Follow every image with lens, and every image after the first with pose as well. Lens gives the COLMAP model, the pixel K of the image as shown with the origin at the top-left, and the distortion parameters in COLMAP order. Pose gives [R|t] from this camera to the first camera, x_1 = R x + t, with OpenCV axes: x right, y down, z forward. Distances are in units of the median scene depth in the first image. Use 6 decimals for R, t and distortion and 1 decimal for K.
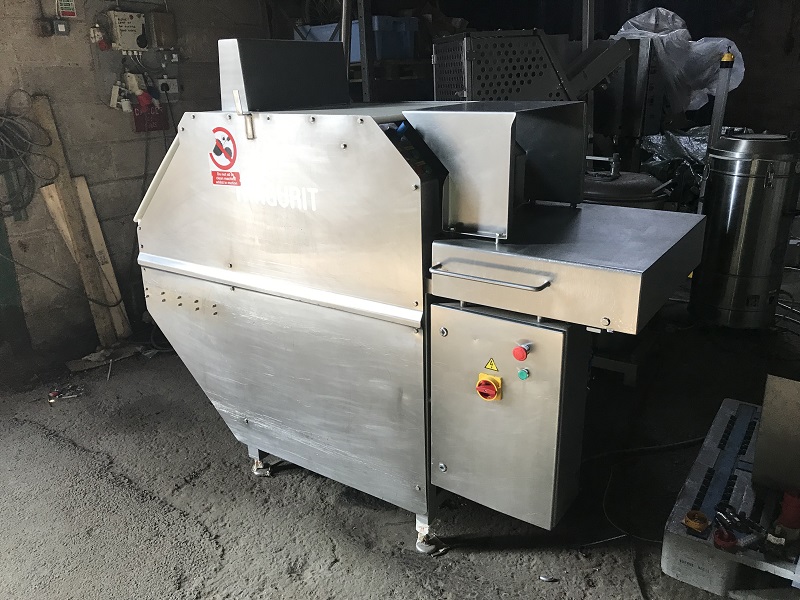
lens RADIAL K [[658.2, 0, 400.0], [0, 658.2, 300.0], [0, 0, 1]] dist [0.067442, -0.097528]
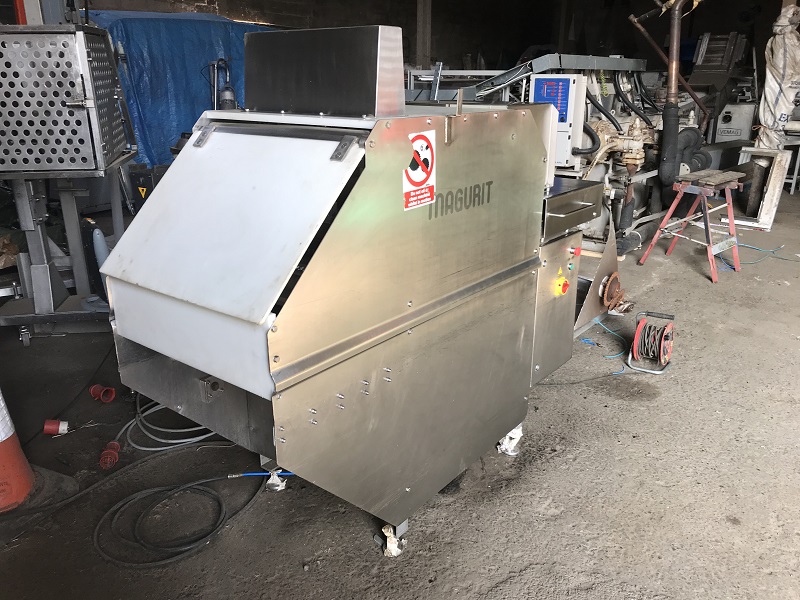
lens RADIAL K [[640.3, 0, 400.0], [0, 640.3, 300.0], [0, 0, 1]] dist [0.029459, 0.005481]
pose [[0.066883, -0.303558, 0.950463, -1.079897], [0.325808, 0.907022, 0.266757, -0.292694], [-0.943067, 0.291827, 0.159566, 0.950128]]
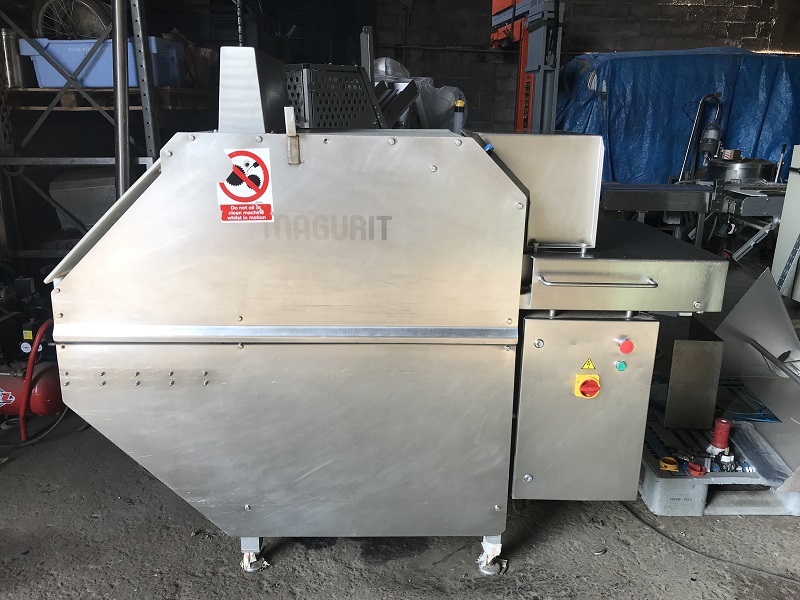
lens RADIAL K [[649.6, 0, 400.0], [0, 649.6, 300.0], [0, 0, 1]] dist [0.073680, -0.094471]
pose [[0.806129, -0.125826, 0.578207, -0.603099], [0.159030, 0.987250, -0.006879, -0.040491], [-0.569970, 0.097497, 0.815861, 0.241445]]
